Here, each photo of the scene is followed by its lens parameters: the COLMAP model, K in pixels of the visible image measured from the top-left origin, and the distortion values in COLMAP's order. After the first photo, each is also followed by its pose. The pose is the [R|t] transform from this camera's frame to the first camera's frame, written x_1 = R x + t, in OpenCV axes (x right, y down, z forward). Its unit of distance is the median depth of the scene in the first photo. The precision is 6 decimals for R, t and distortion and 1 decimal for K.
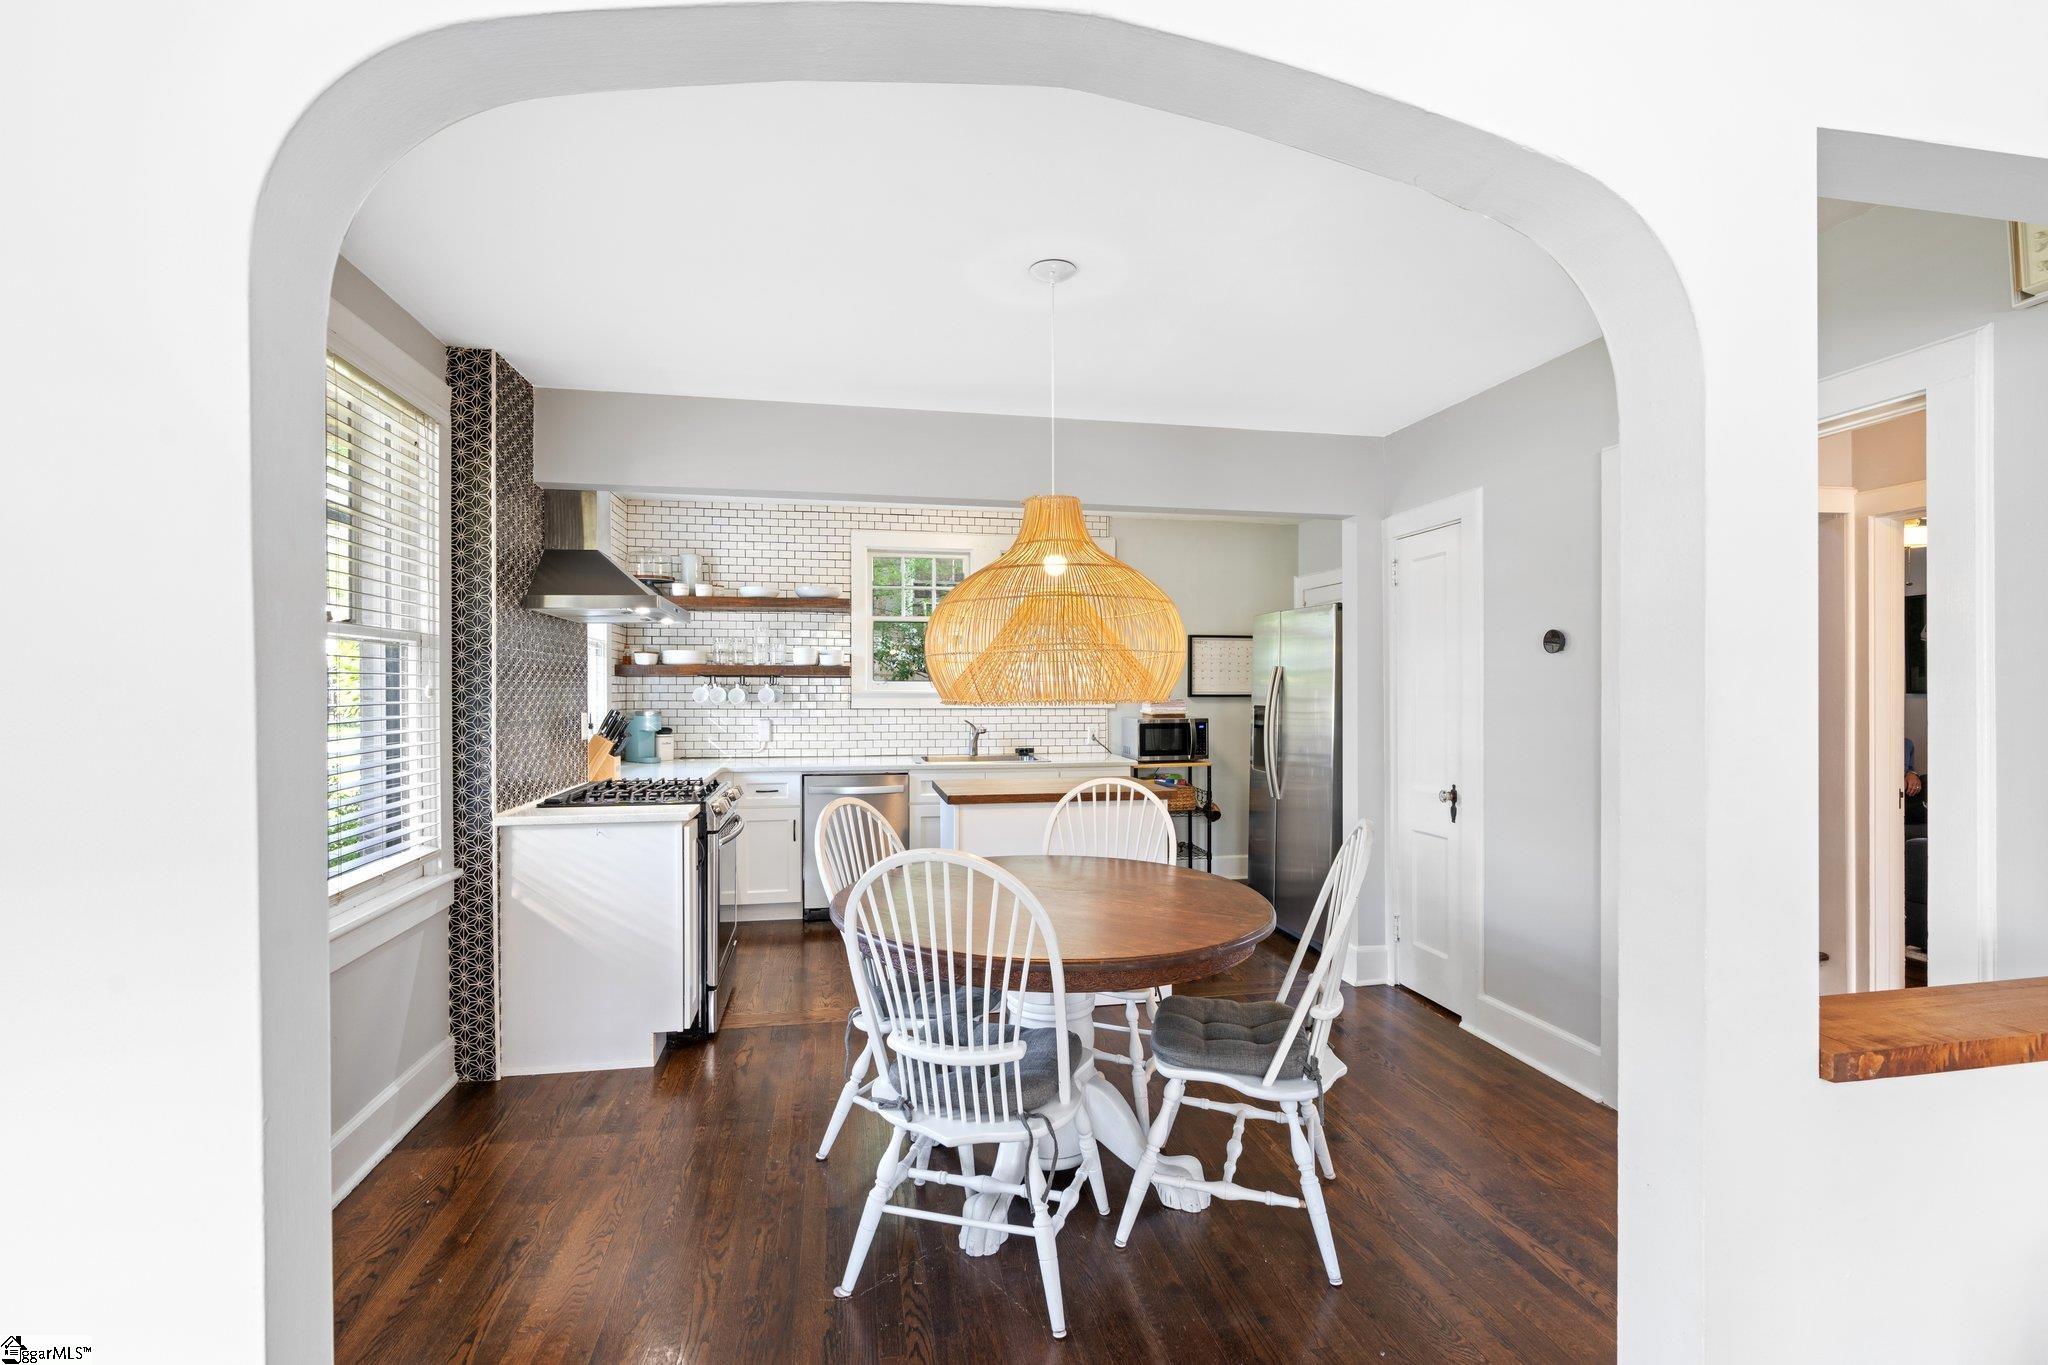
lens RADIAL K [[924.5, 0, 1022.6], [0, 924.5, 686.8], [0, 0, 1]] dist [-0.010570, 0.002192]
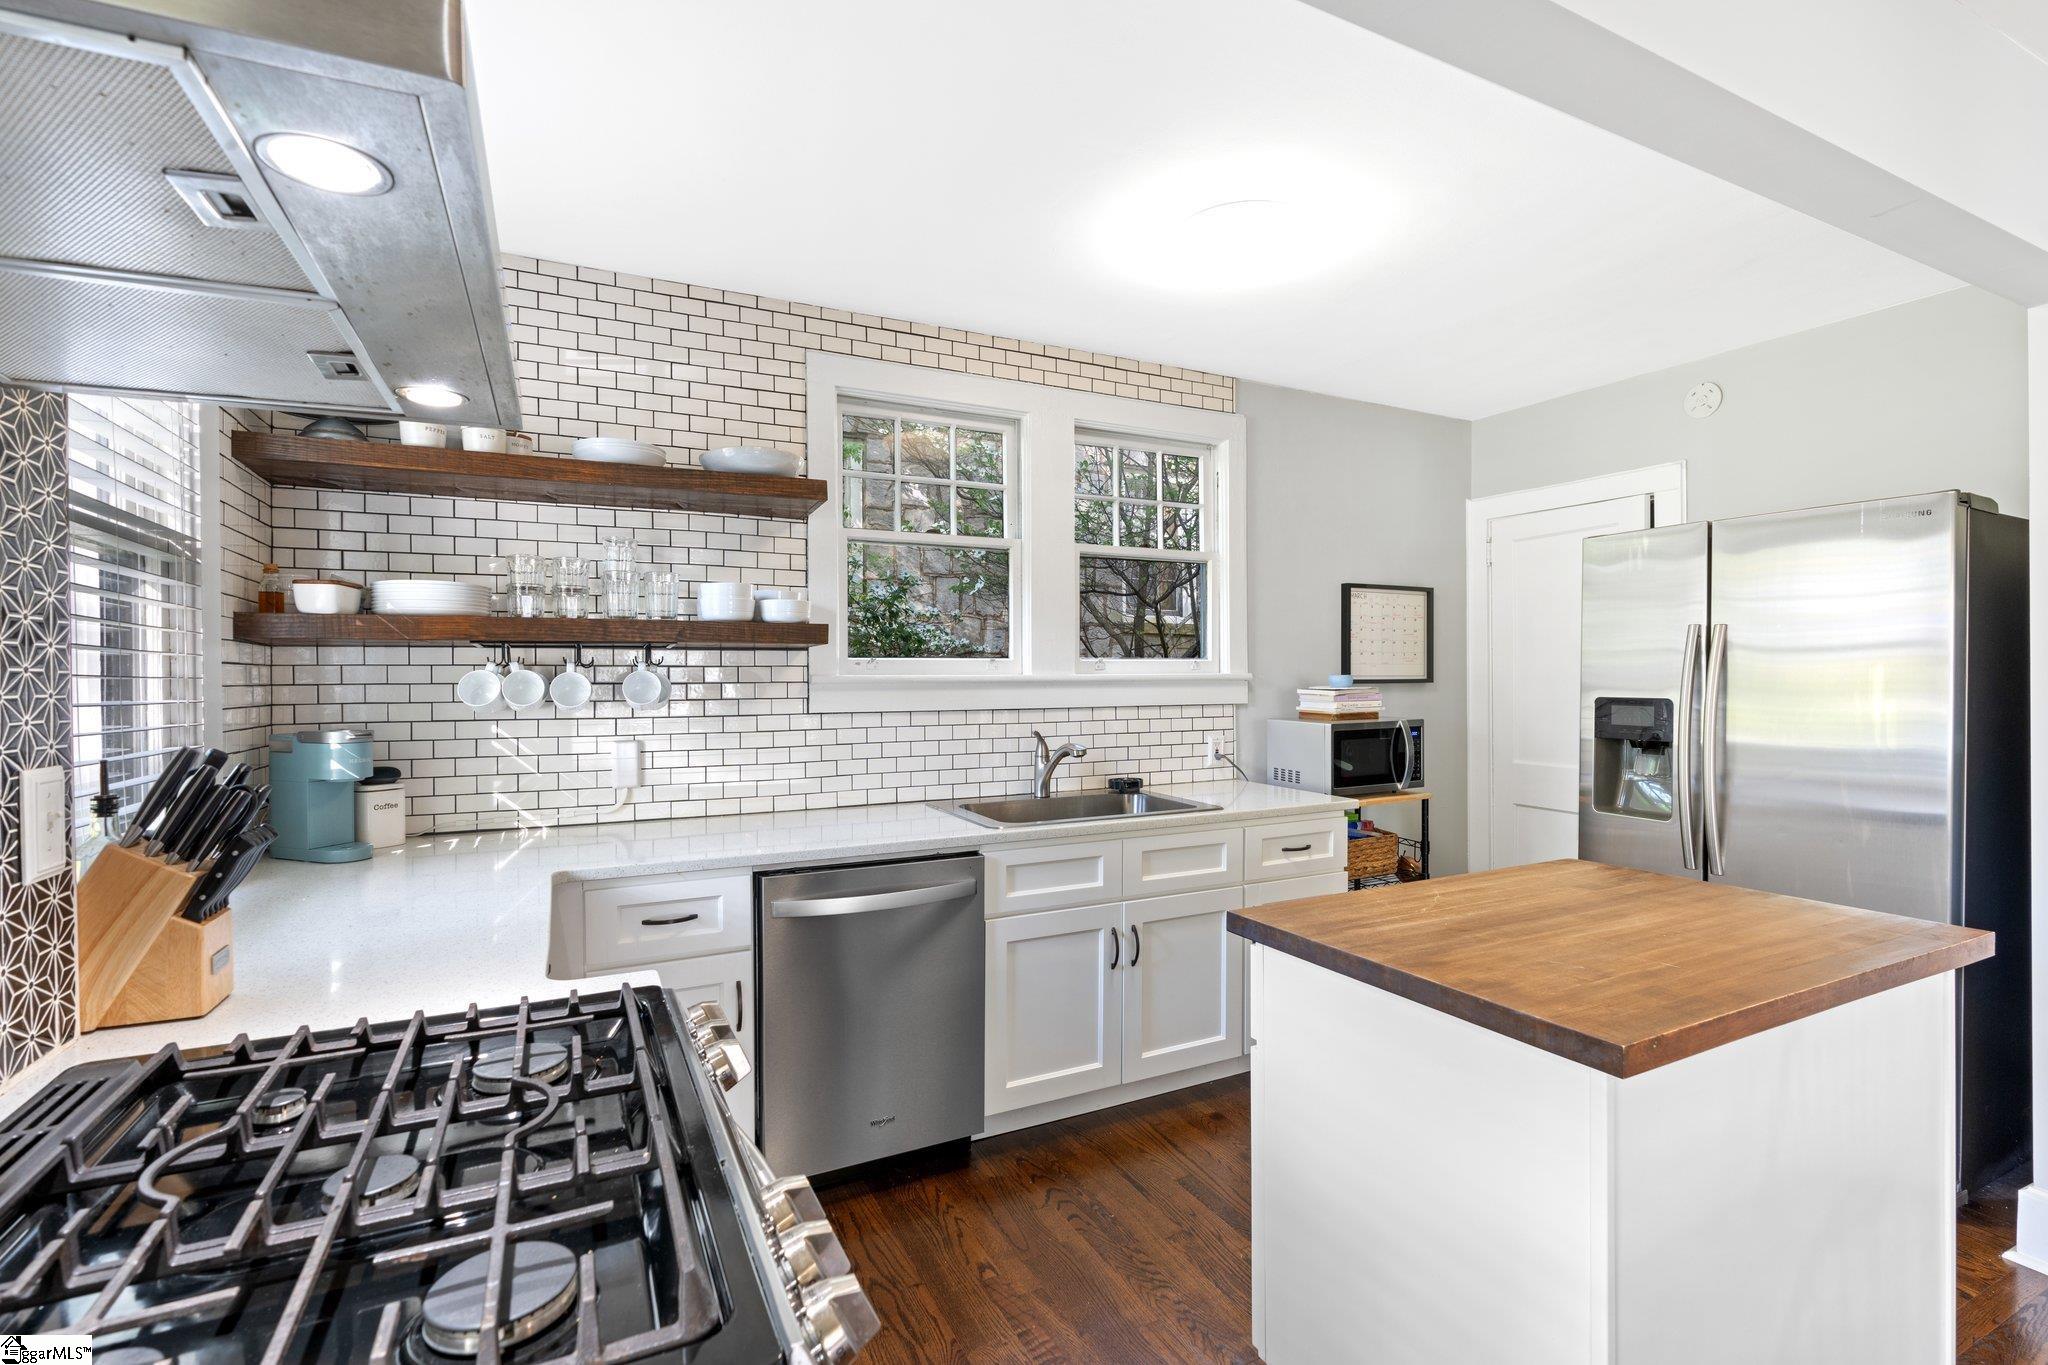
lens RADIAL K [[924.5, 0, 1023.3], [0, 924.5, 679.8], [0, 0, 1]] dist [-0.010570, 0.002192]
pose [[0.965124, -0.007334, 0.261692, -0.216895], [0.005714, 0.999960, 0.006949, 0.003356], [-0.261732, -0.005211, 0.965127, 0.525527]]
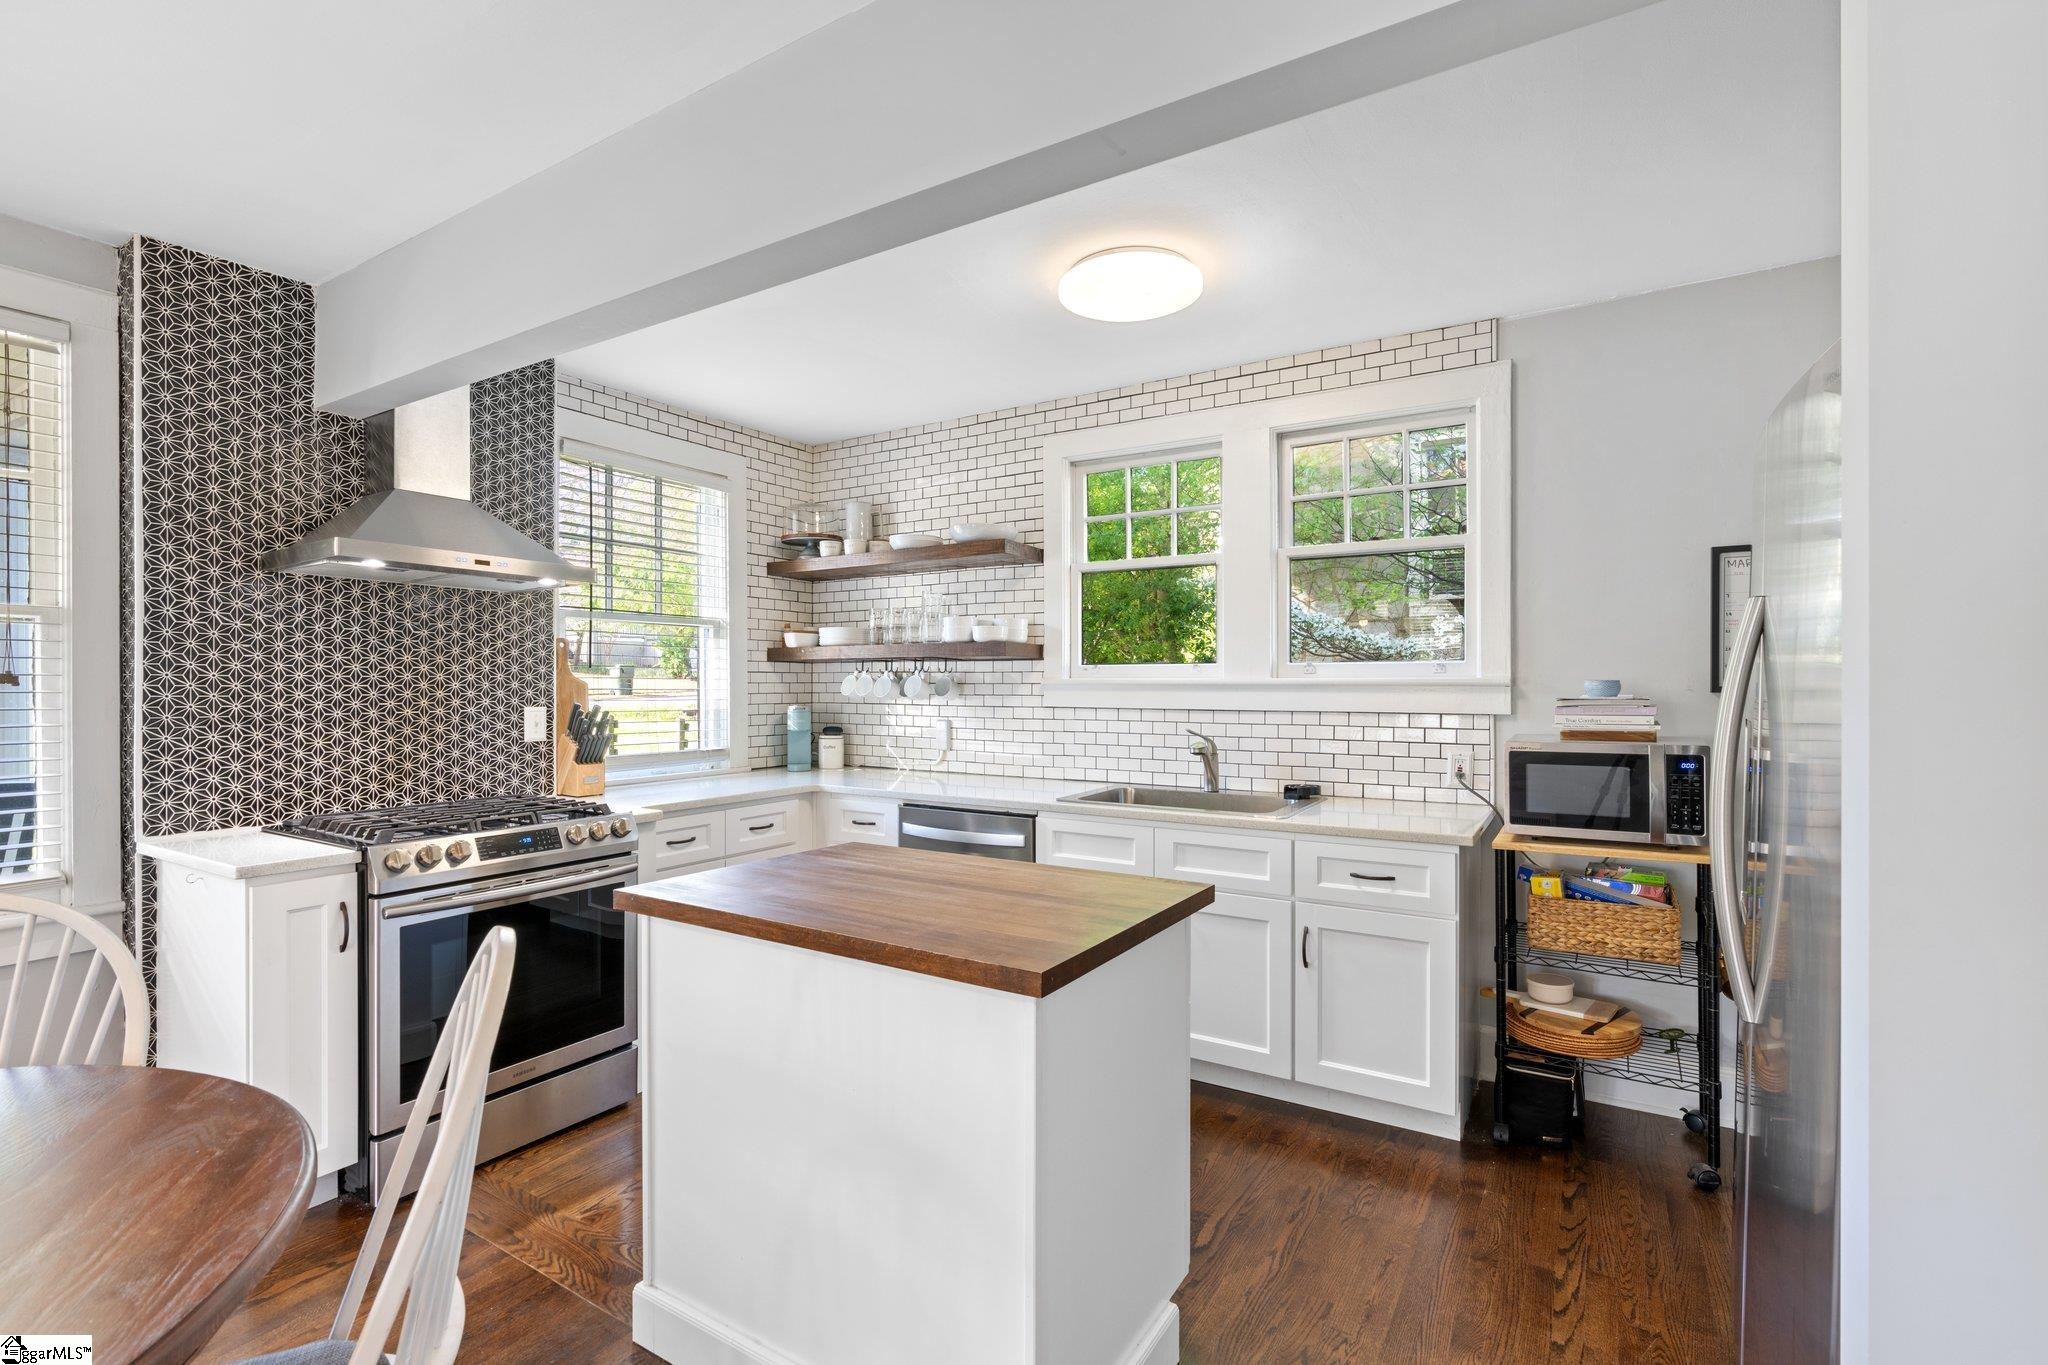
lens RADIAL K [[924.5, 0, 1025.7], [0, 924.5, 695.8], [0, 0, 1]] dist [-0.010570, 0.002192]
pose [[0.729108, 0.009354, -0.684335, 0.274955], [0.002910, 0.999855, 0.016768, 0.004918], [0.684392, -0.014217, 0.728975, 0.538356]]
